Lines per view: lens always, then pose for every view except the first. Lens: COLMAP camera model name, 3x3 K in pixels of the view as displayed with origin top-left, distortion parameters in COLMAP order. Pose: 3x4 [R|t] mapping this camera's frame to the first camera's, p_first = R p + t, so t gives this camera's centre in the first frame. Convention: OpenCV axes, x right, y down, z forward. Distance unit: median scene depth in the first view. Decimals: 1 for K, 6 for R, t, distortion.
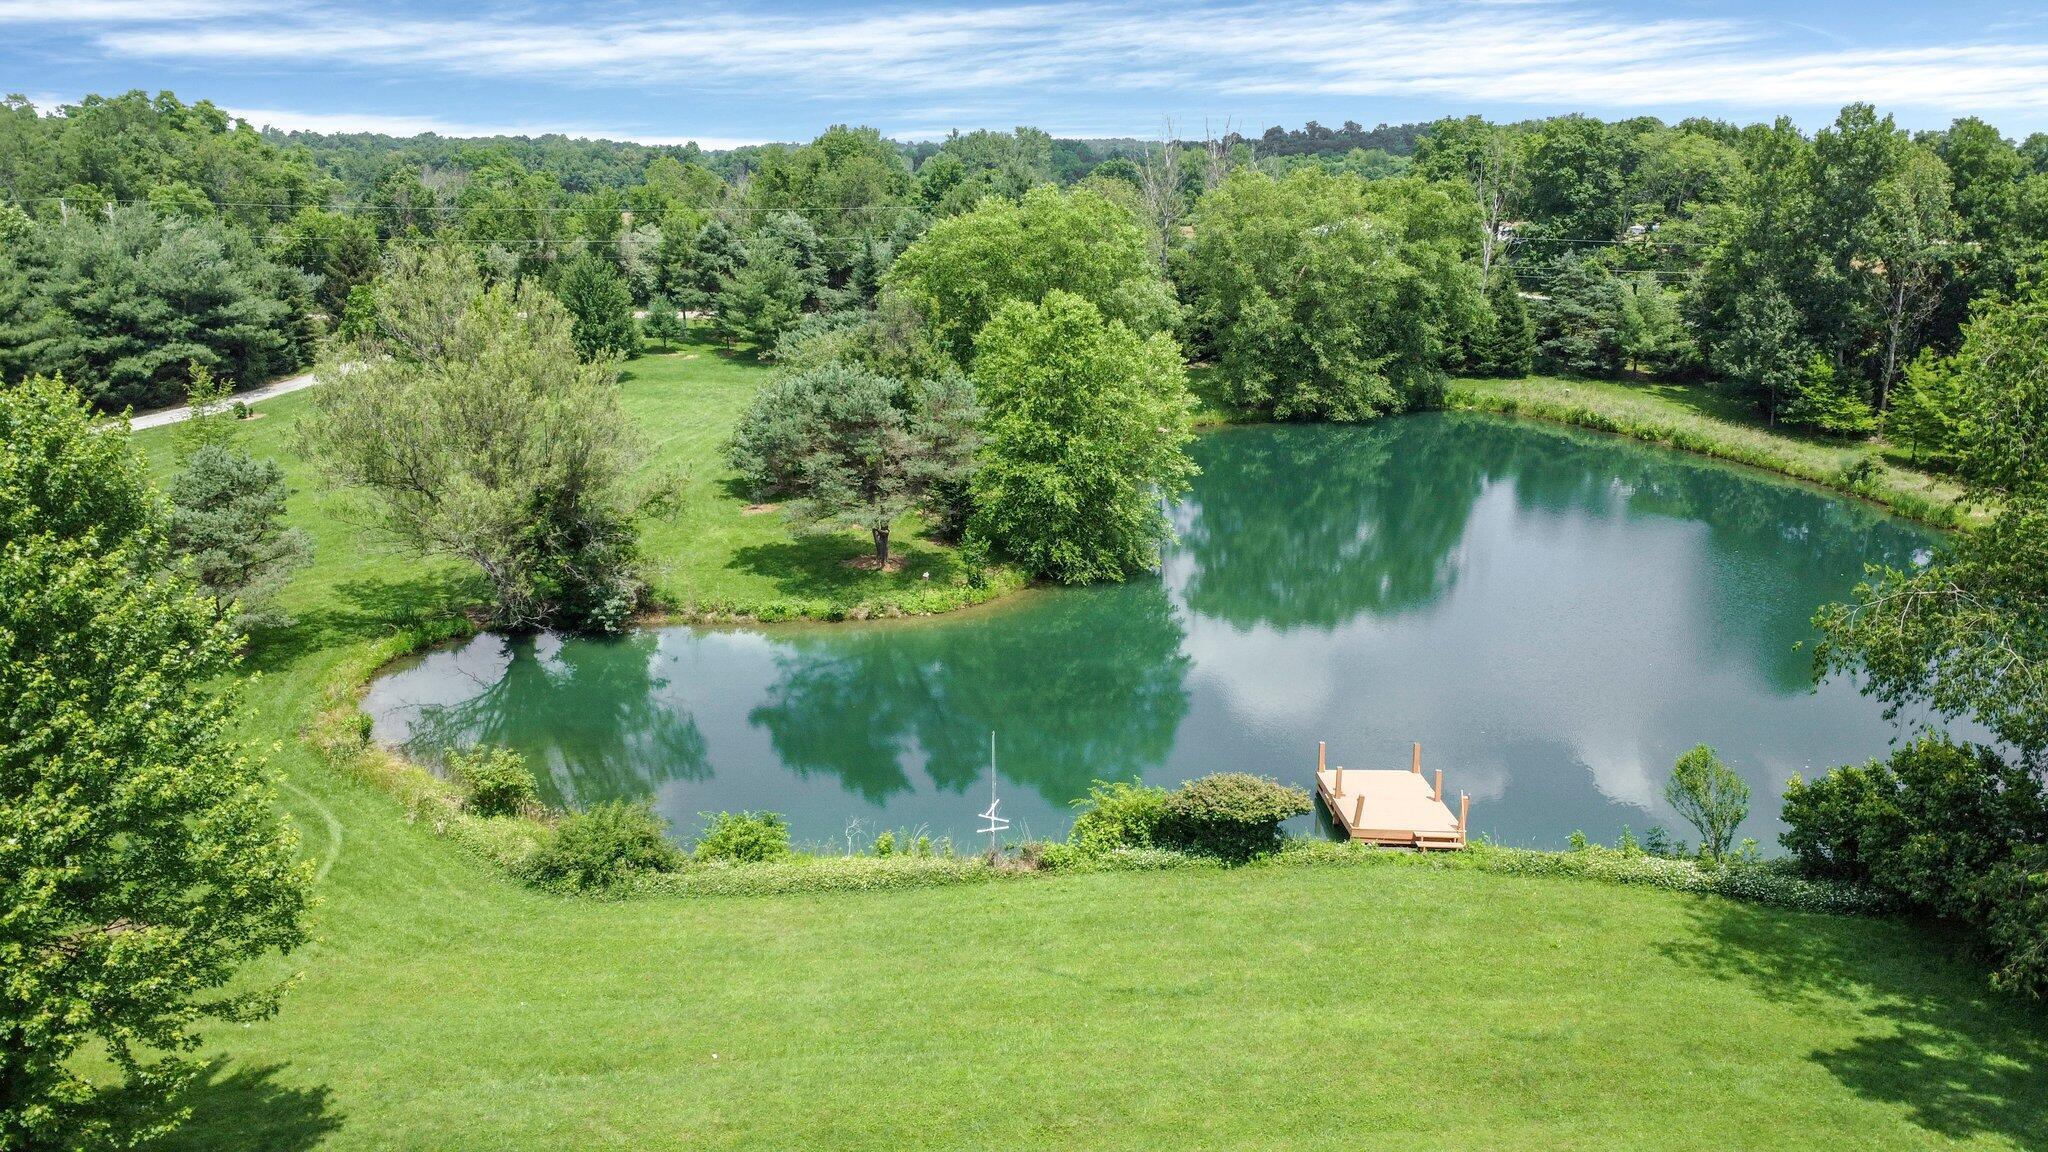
lens RADIAL K [[1524.1, 0, 1023.1], [0, 1524.1, 584.4], [0, 0, 1]] dist [-0.009239, -0.005444]
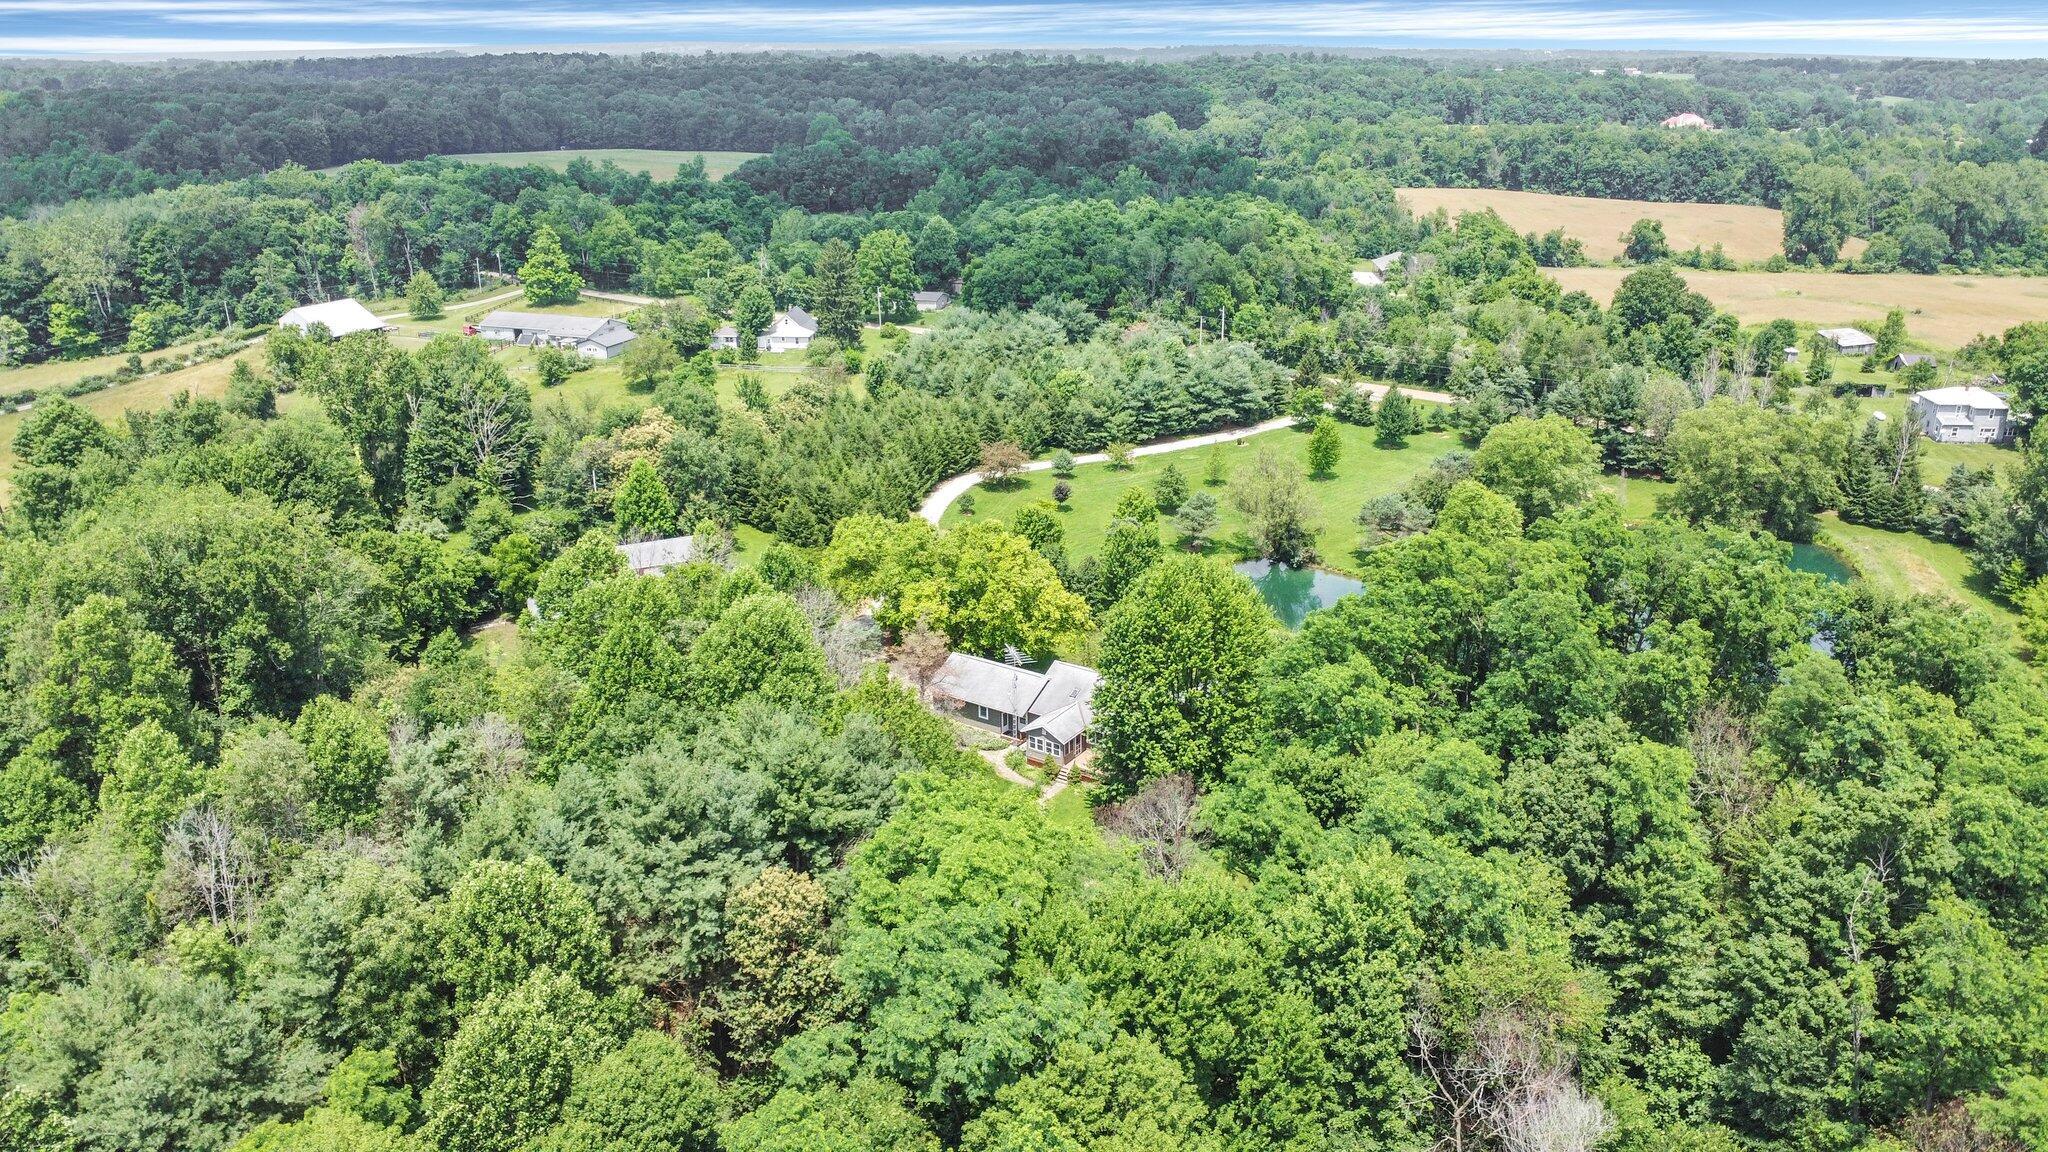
lens RADIAL K [[1524.1, 0, 1023.2], [0, 1524.1, 577.1], [0, 0, 1]] dist [-0.009239, -0.005444]
pose [[0.767709, 0.217243, -0.602850, 0.749491], [-0.172740, 0.976113, 0.131774, -0.165365], [0.617077, 0.002973, 0.786897, -1.155030]]
